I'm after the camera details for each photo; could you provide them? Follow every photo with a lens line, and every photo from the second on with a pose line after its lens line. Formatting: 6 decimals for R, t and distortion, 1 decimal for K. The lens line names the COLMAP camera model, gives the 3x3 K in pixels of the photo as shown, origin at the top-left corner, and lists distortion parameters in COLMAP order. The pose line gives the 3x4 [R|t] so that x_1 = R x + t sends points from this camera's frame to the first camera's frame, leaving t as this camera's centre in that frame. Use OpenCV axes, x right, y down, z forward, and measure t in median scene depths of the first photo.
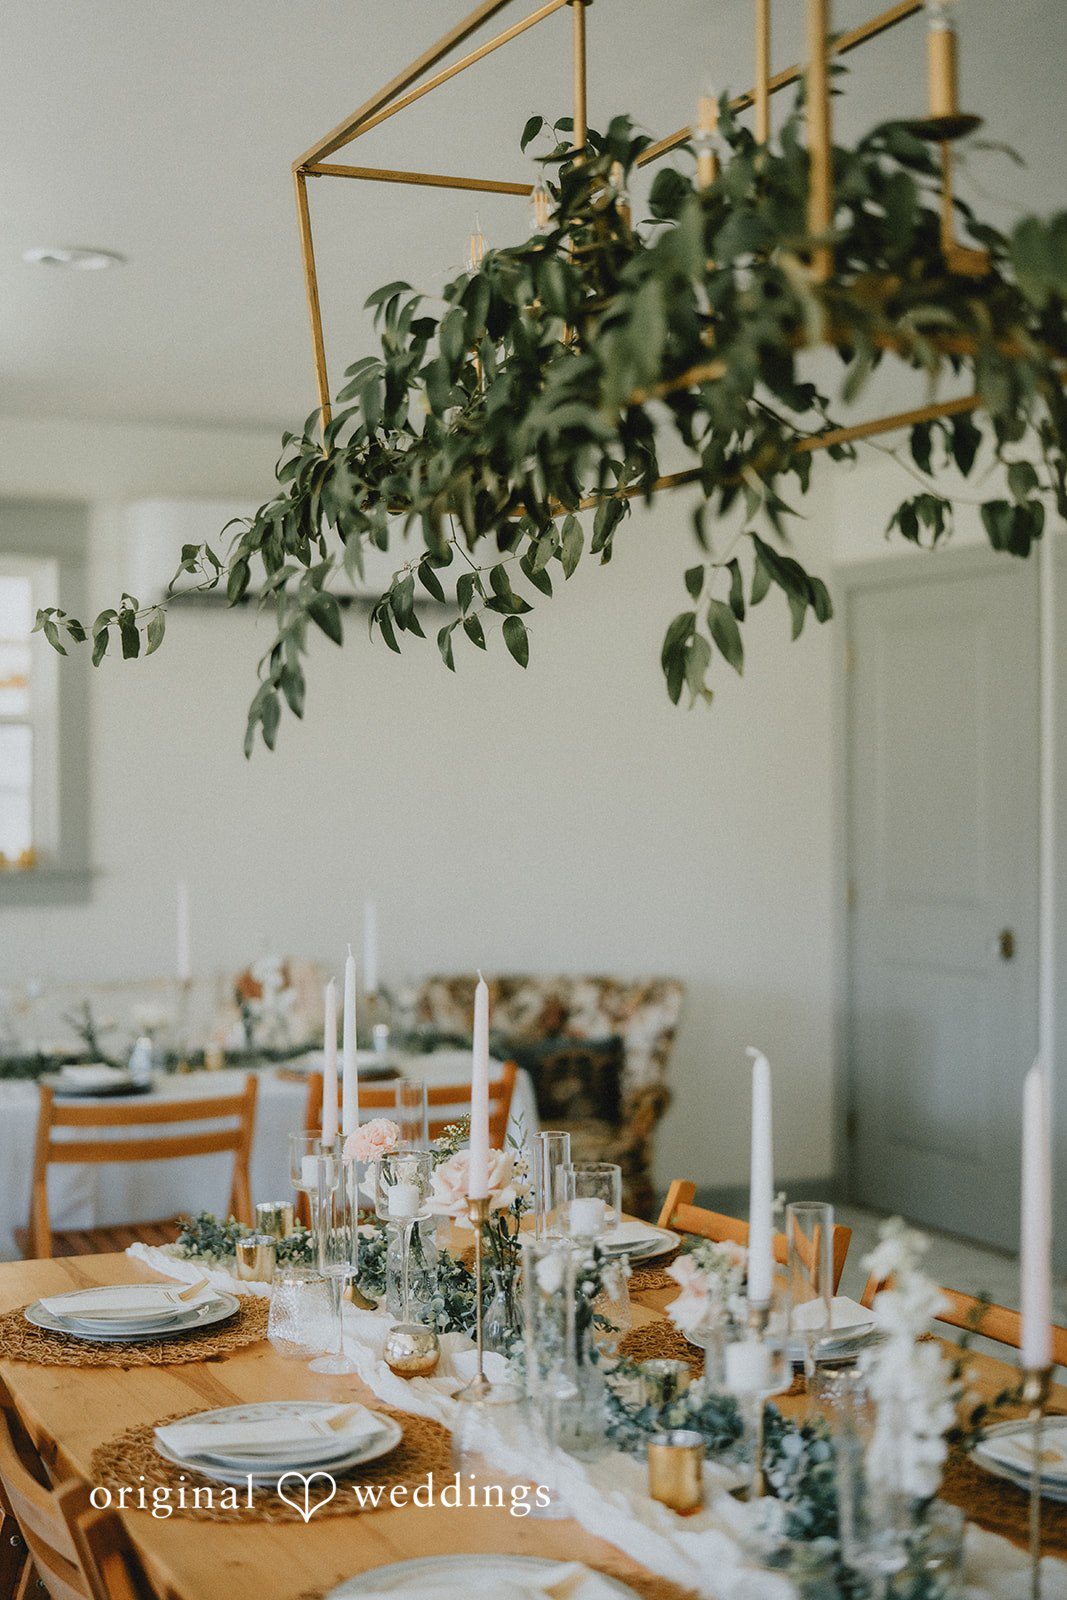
lens RADIAL K [[2390.4, 0, 529.2], [0, 2390.4, 788.8], [0, 0, 1]] dist [0.023054, 0.000000]
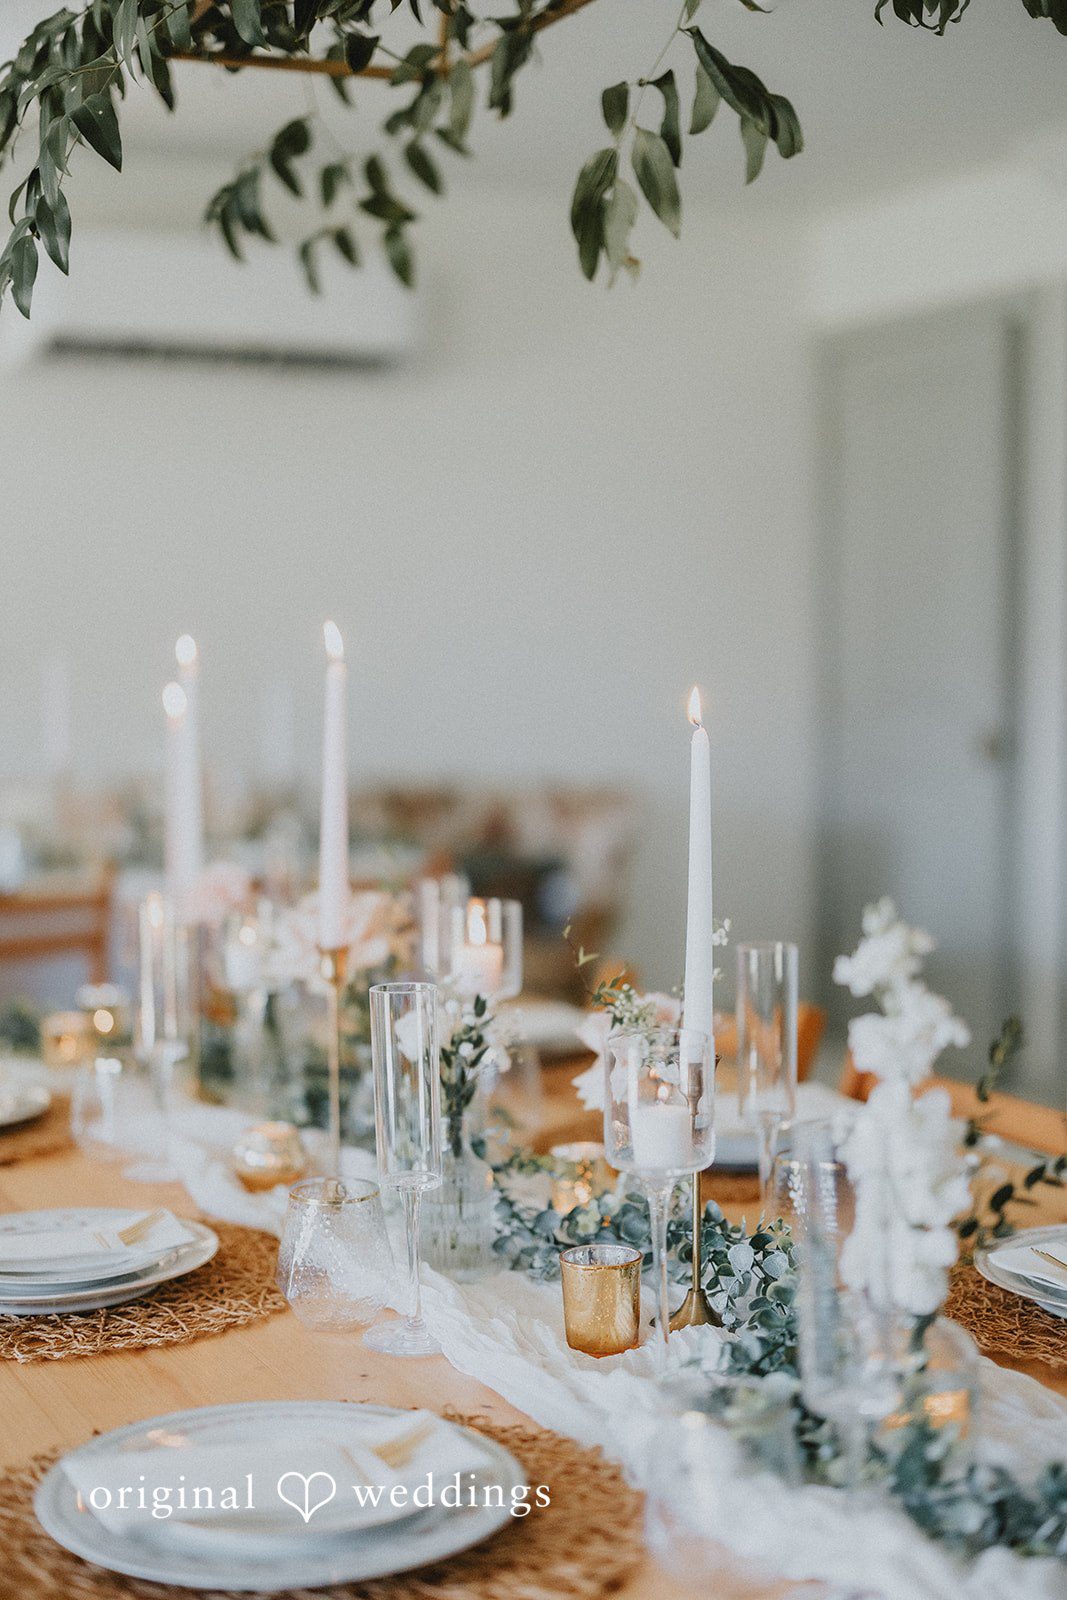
lens RADIAL K [[2390.4, 0, 537.1], [0, 2390.4, 810.3], [0, 0, 1]] dist [0.023054, 0.000000]
pose [[0.999915, -0.002045, 0.012901, 0.036532], [0.001285, 0.998279, 0.058625, 0.089306], [-0.012999, -0.058604, 0.998197, 0.260983]]
